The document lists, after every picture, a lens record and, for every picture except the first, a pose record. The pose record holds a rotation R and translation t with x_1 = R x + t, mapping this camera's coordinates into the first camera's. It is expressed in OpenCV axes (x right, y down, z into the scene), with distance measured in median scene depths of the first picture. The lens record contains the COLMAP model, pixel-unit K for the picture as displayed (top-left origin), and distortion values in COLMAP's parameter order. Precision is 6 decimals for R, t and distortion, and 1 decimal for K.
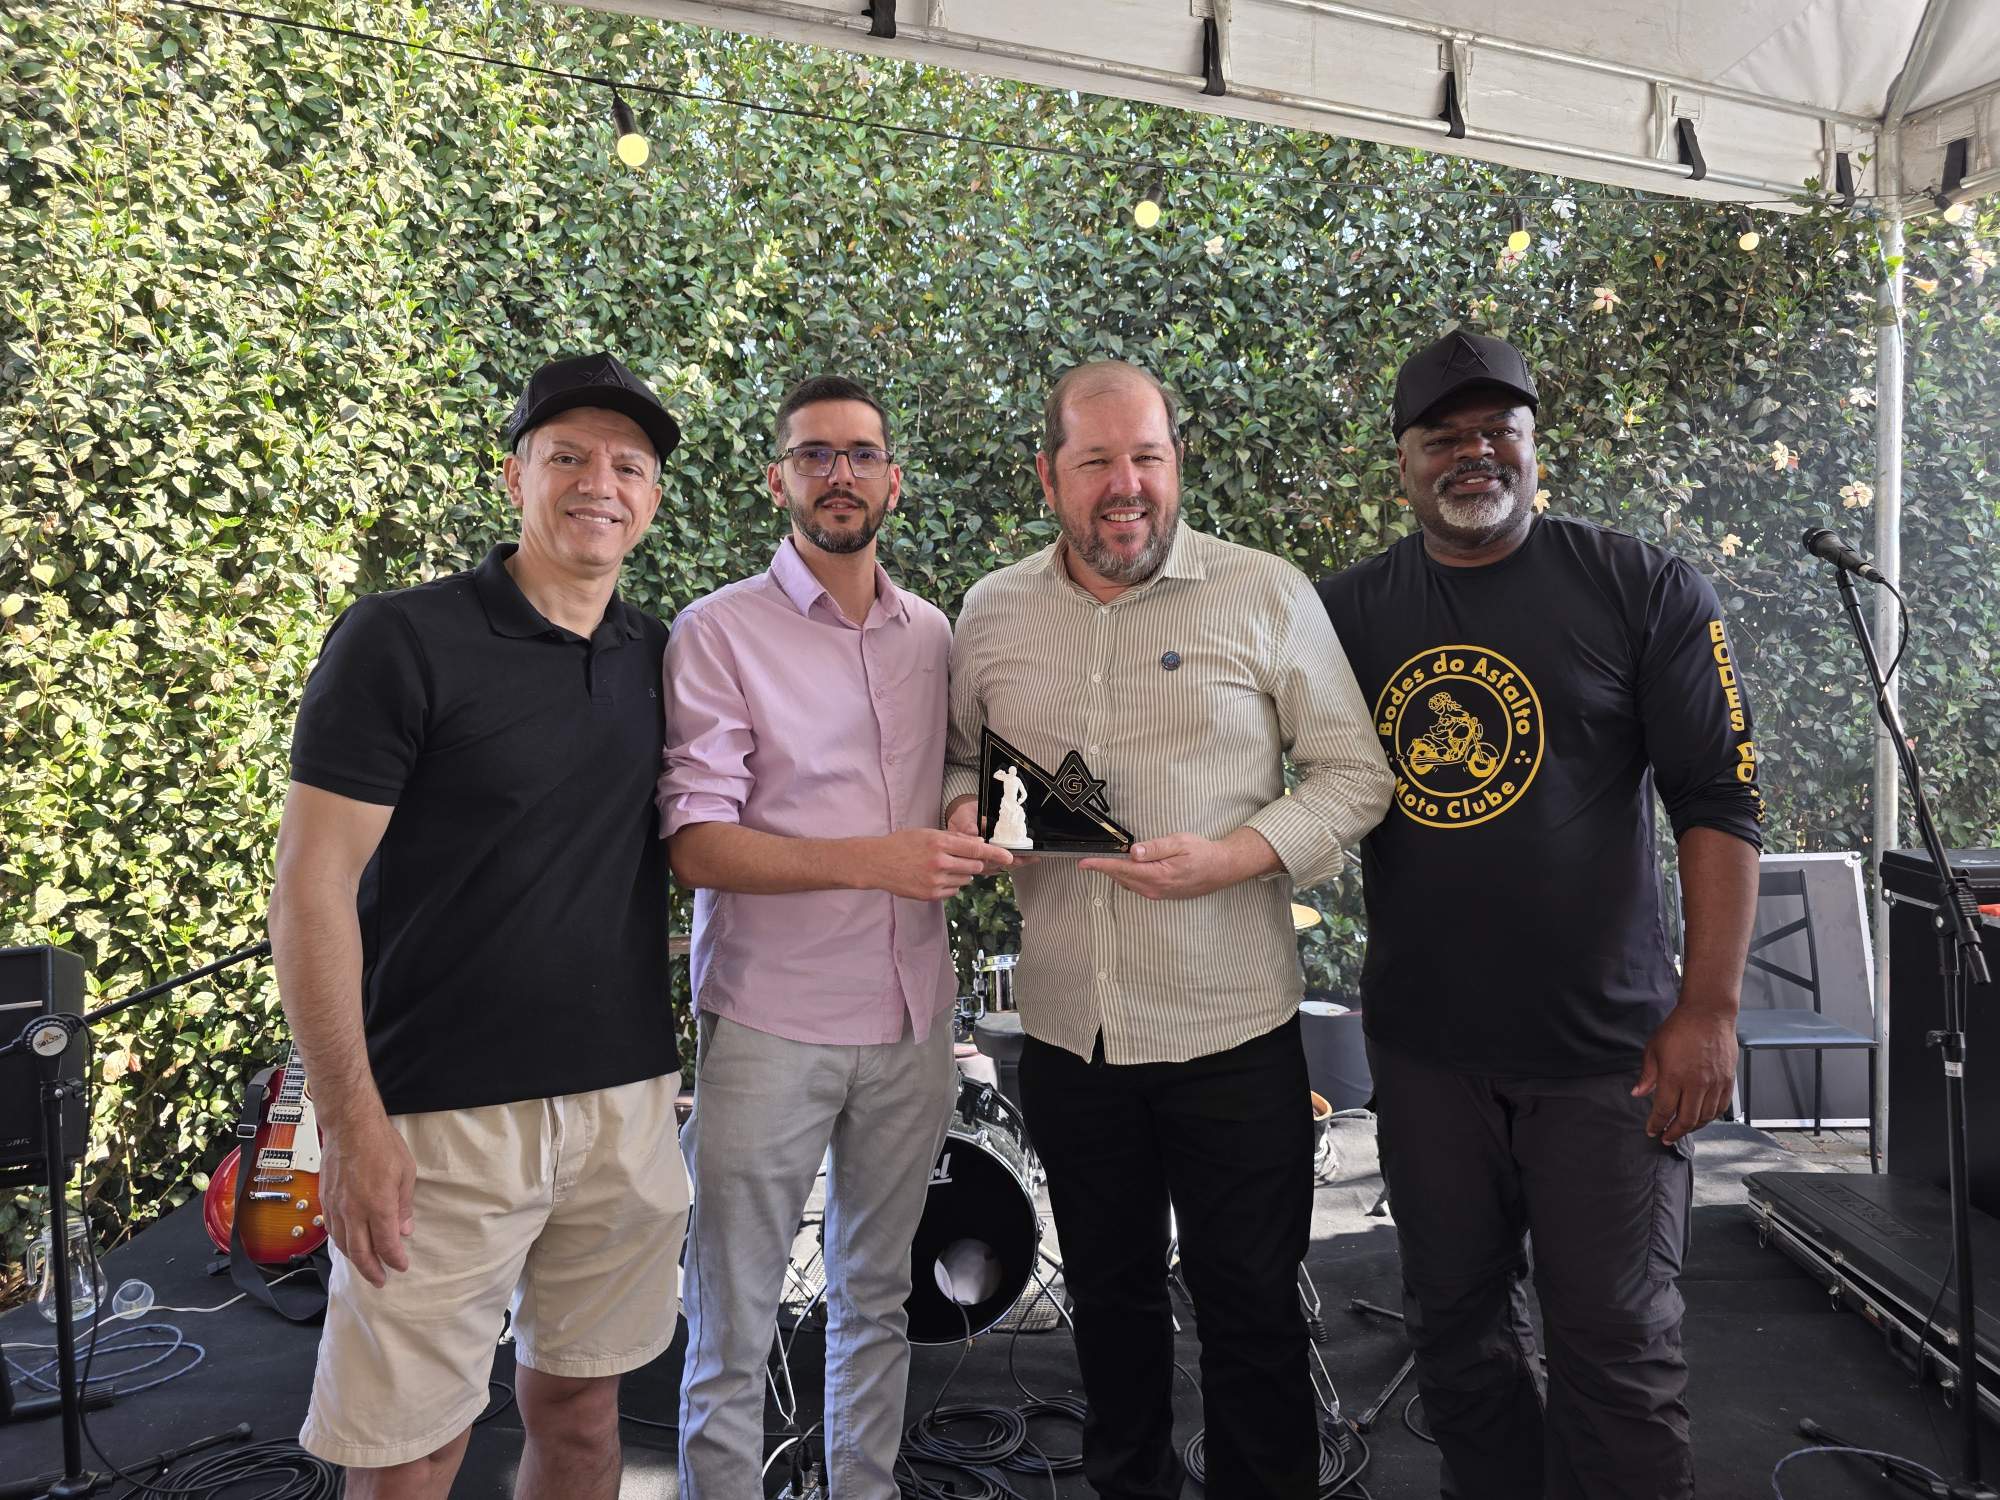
lens RADIAL K [[1352.5, 0, 991.8], [0, 1352.5, 738.5], [0, 0, 1]] dist [0.049479, -0.039782]
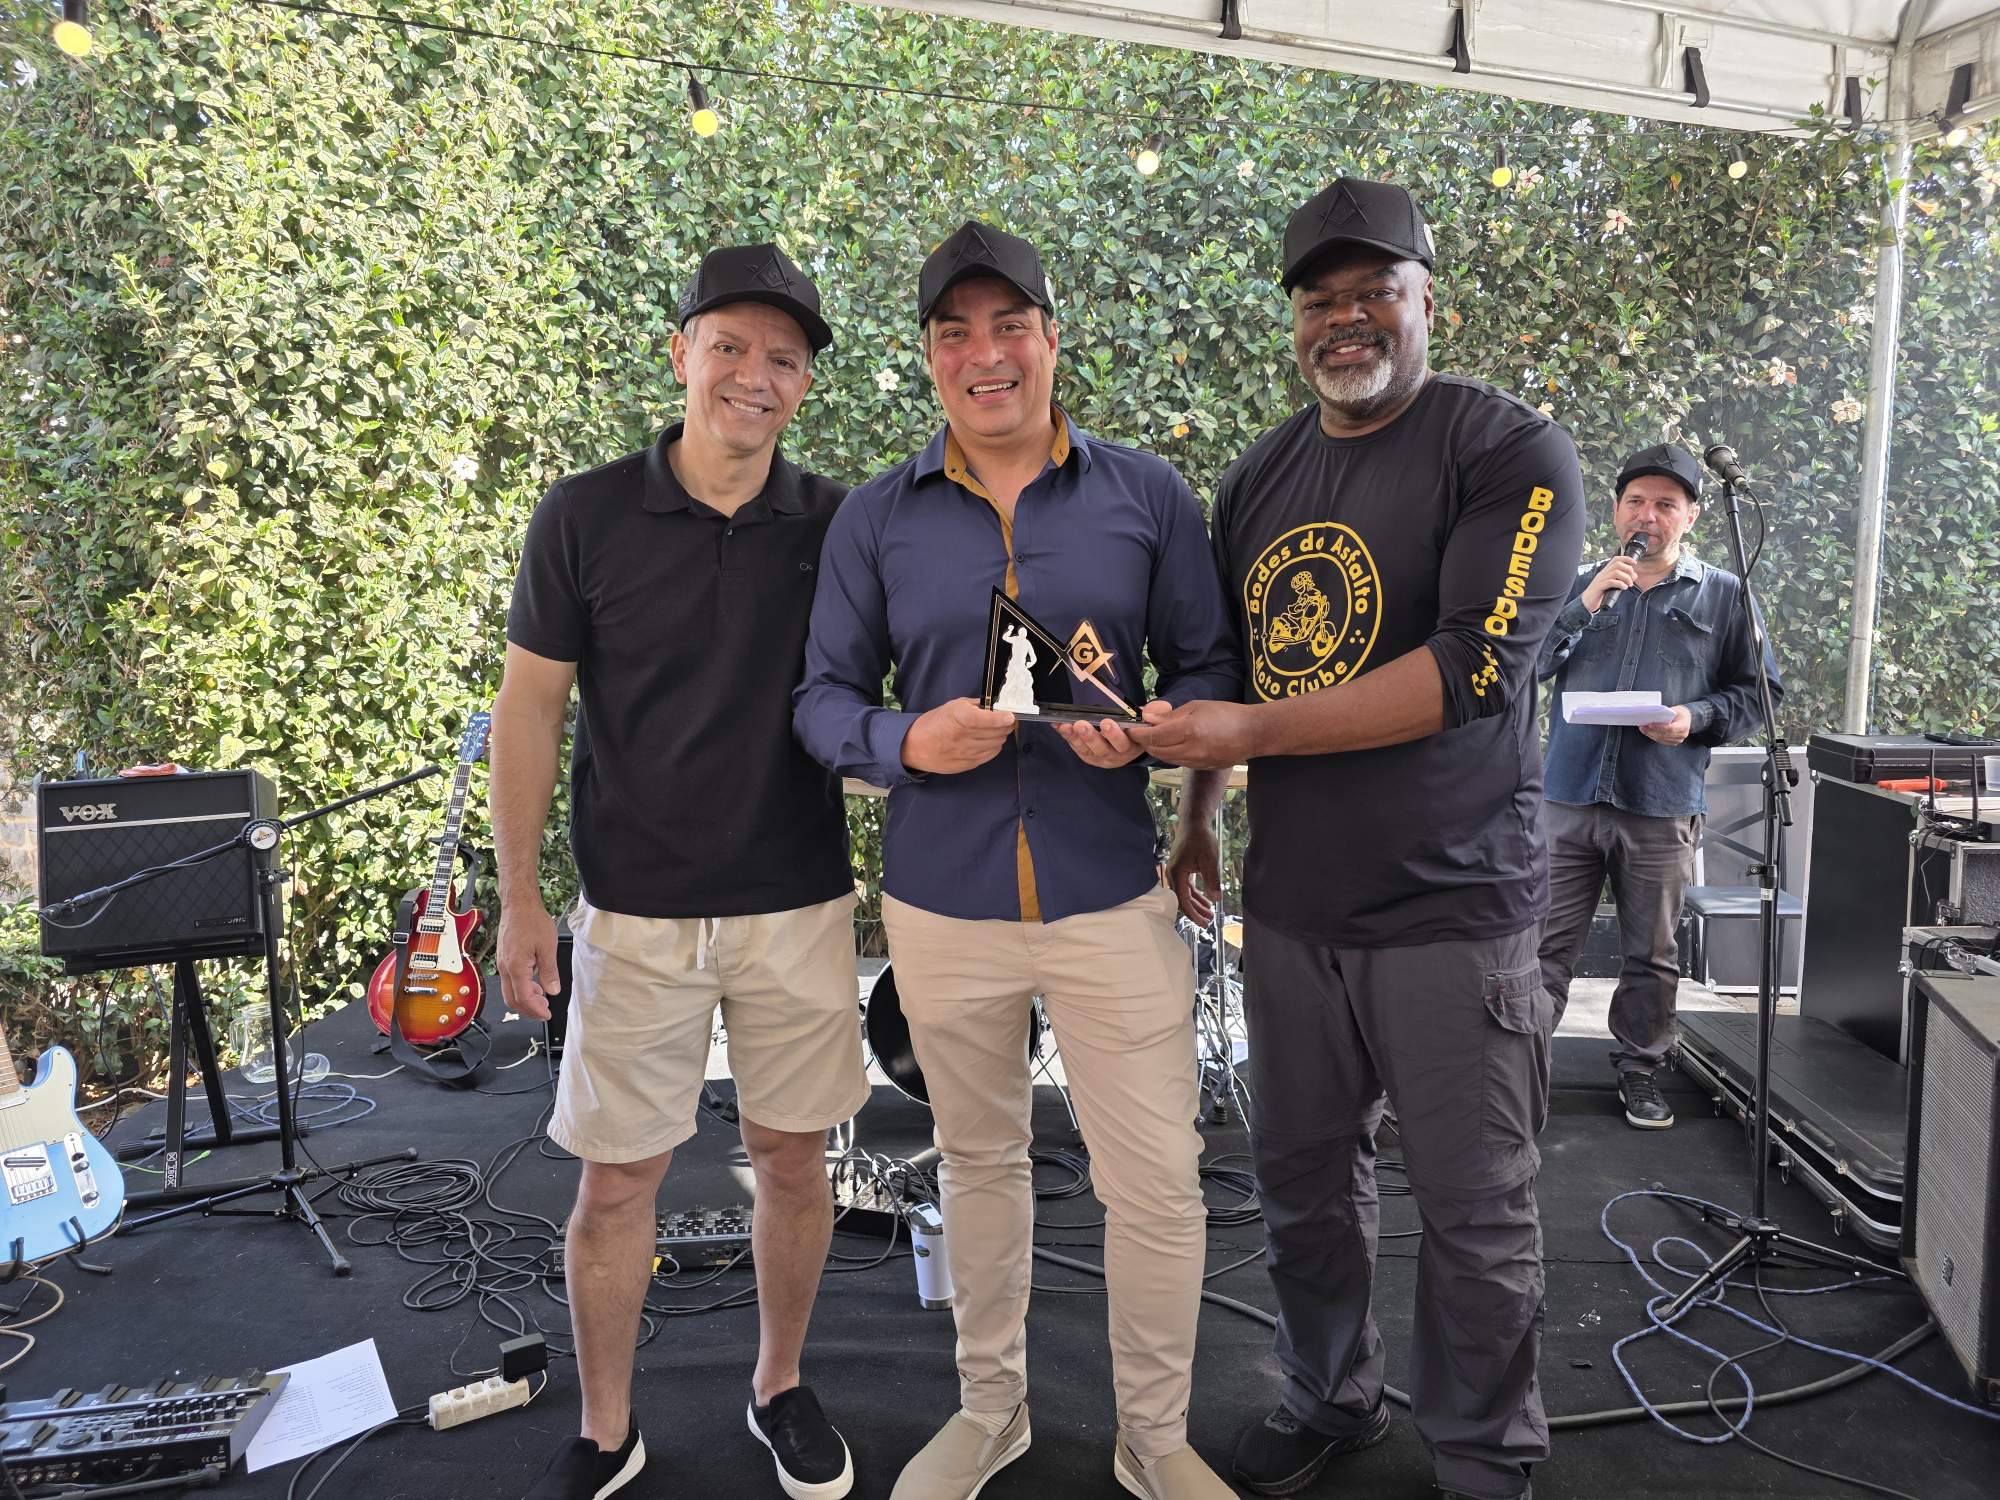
lens RADIAL K [[1348.8, 0, 1007.2], [0, 1348.8, 759.7], [0, 0, 1]] dist [0.047803, -0.034527]
pose [[0.998447, 0.020492, -0.051795, 0.042998], [-0.016013, 0.996213, 0.085456, 0.014752], [0.053350, -0.084494, 0.994995, -0.130458]]
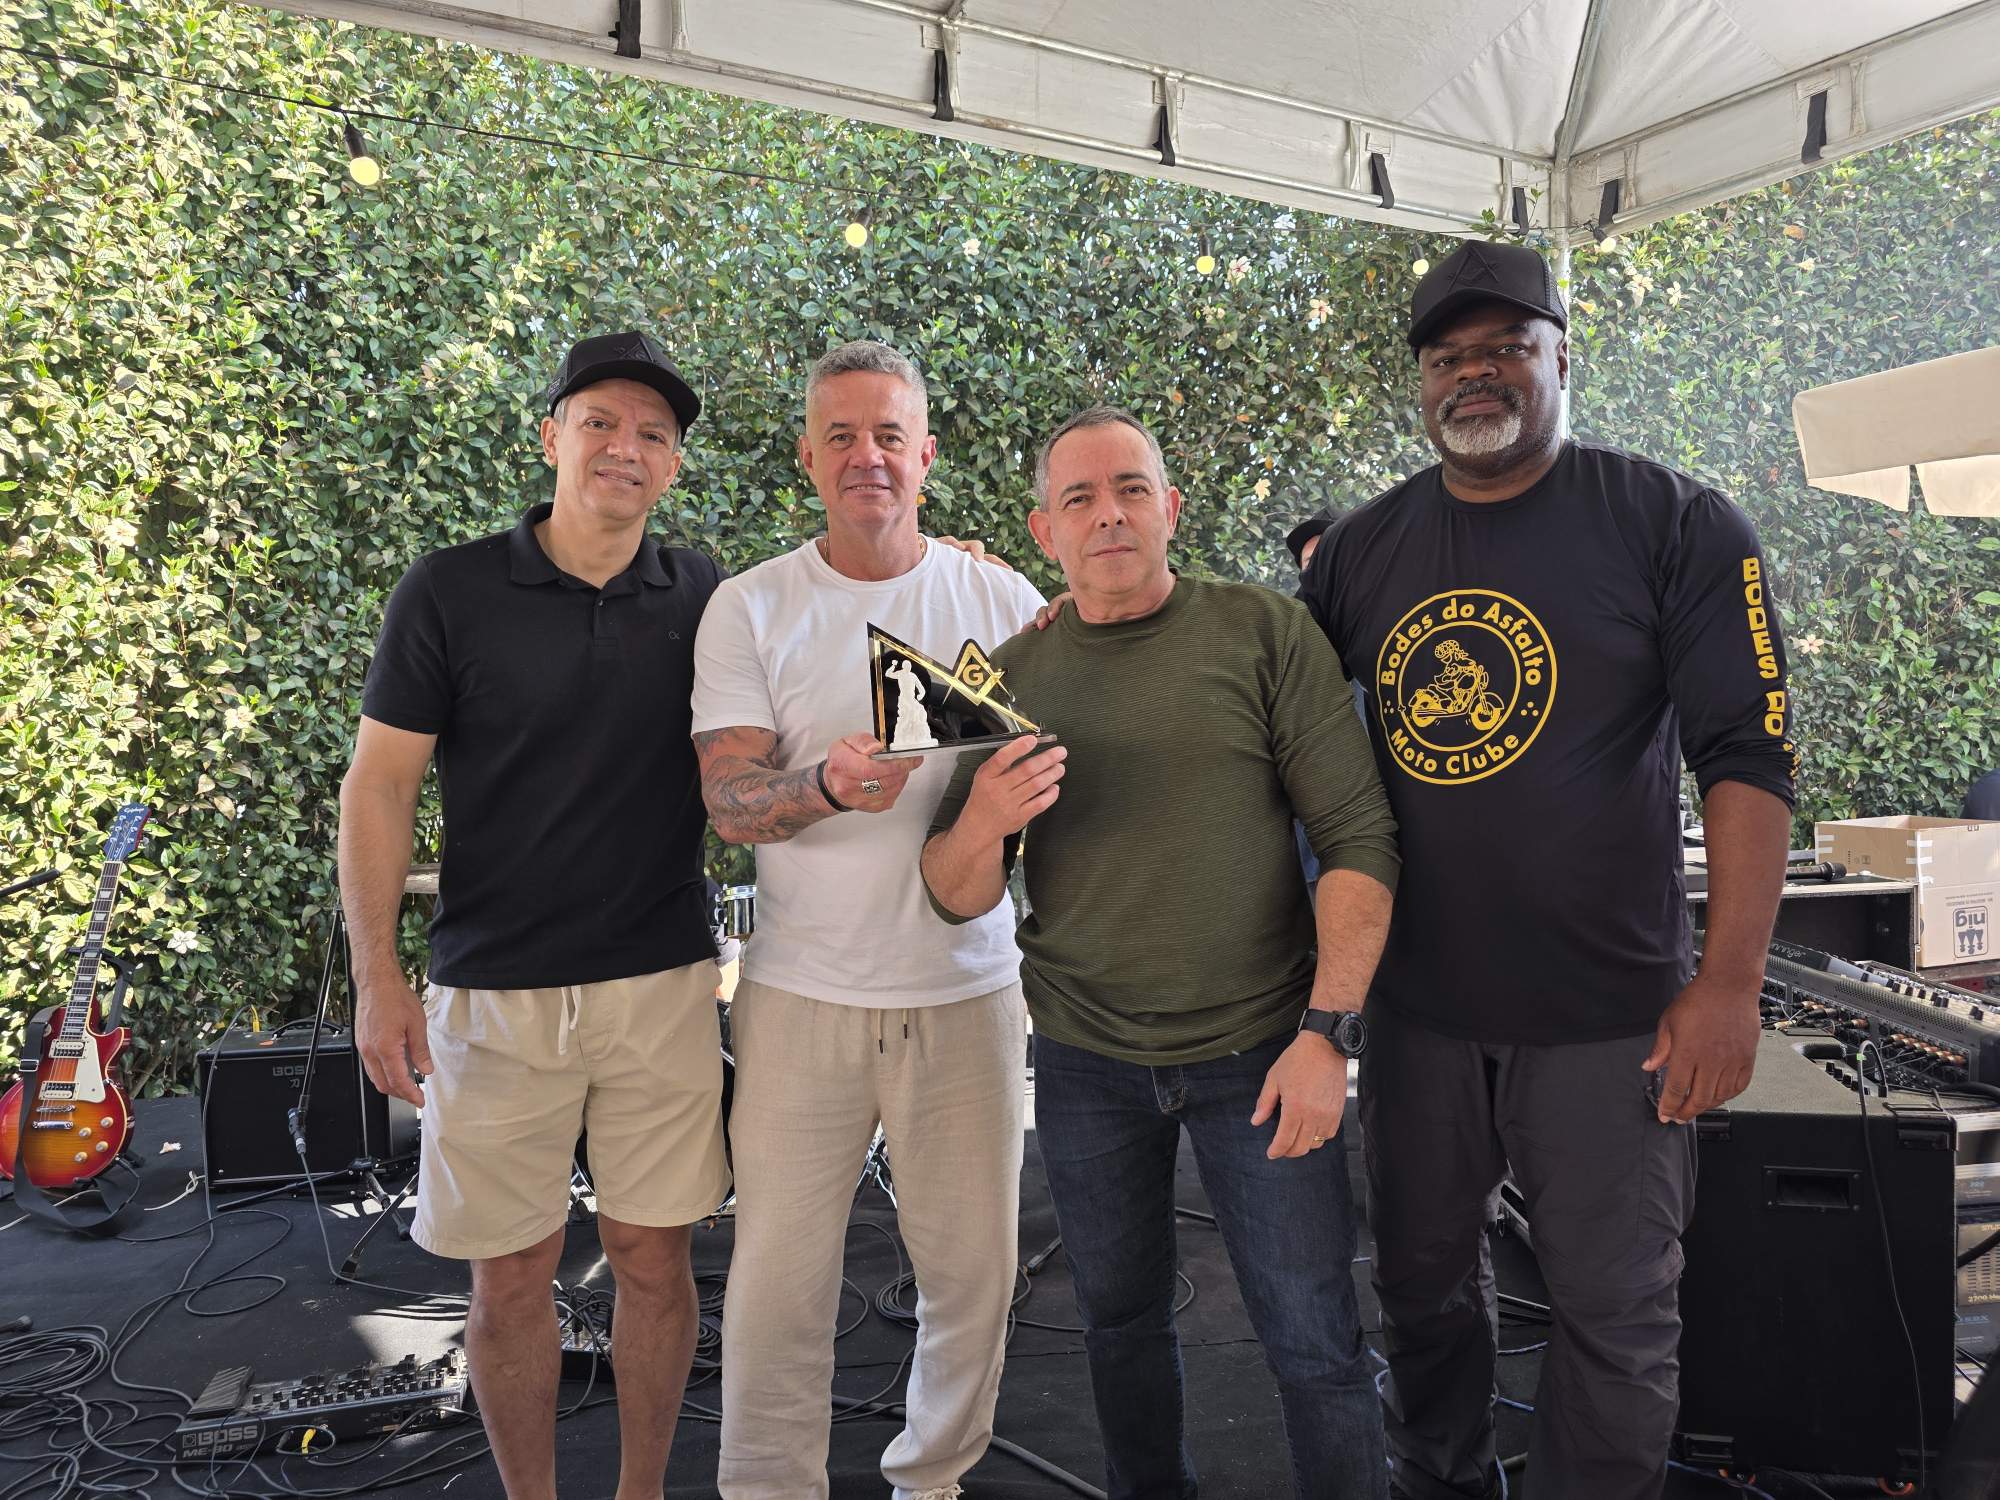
lens RADIAL K [[1350.1, 0, 998.3], [0, 1350.1, 741.5], [0, 0, 1]] dist [0.046959, -0.036244]
pose [[0.994549, -0.000997, 0.104269, 0.076004], [-0.001597, 0.999691, 0.024794, 0.007239], [-0.104262, -0.024825, 0.994240, -0.103665]]
